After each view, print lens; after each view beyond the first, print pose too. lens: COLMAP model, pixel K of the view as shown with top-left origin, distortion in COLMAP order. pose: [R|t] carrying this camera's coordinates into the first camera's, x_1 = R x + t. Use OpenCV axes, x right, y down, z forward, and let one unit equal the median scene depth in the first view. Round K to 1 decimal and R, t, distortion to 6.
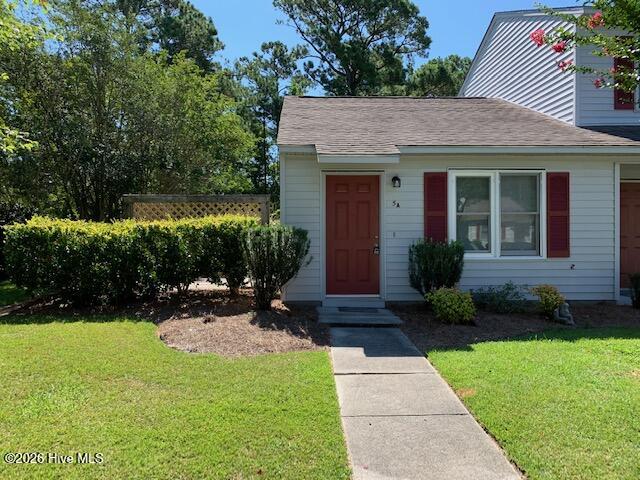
lens RADIAL K [[491.4, 0, 320.0], [0, 491.4, 240.0], [0, 0, 1]] dist [0.007706, -0.000677]
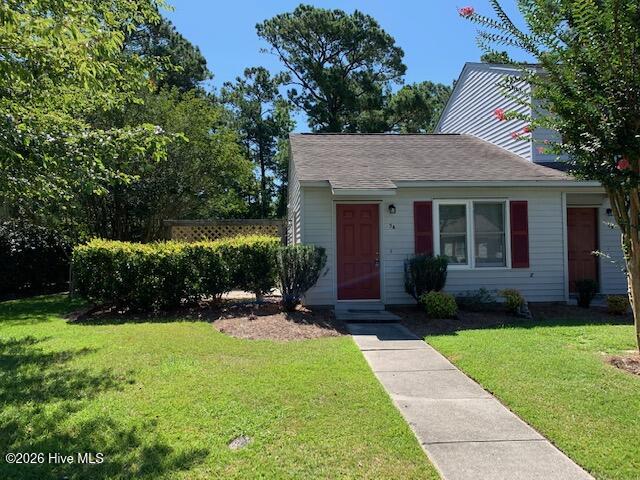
lens RADIAL K [[491.4, 0, 320.0], [0, 491.4, 240.0], [0, 0, 1]] dist [0.007706, -0.000677]
pose [[0.998849, -0.008263, 0.047251, -0.088072], [0.010001, 0.999278, -0.036663, 0.004944], [-0.046914, 0.037093, 0.998210, -0.237546]]
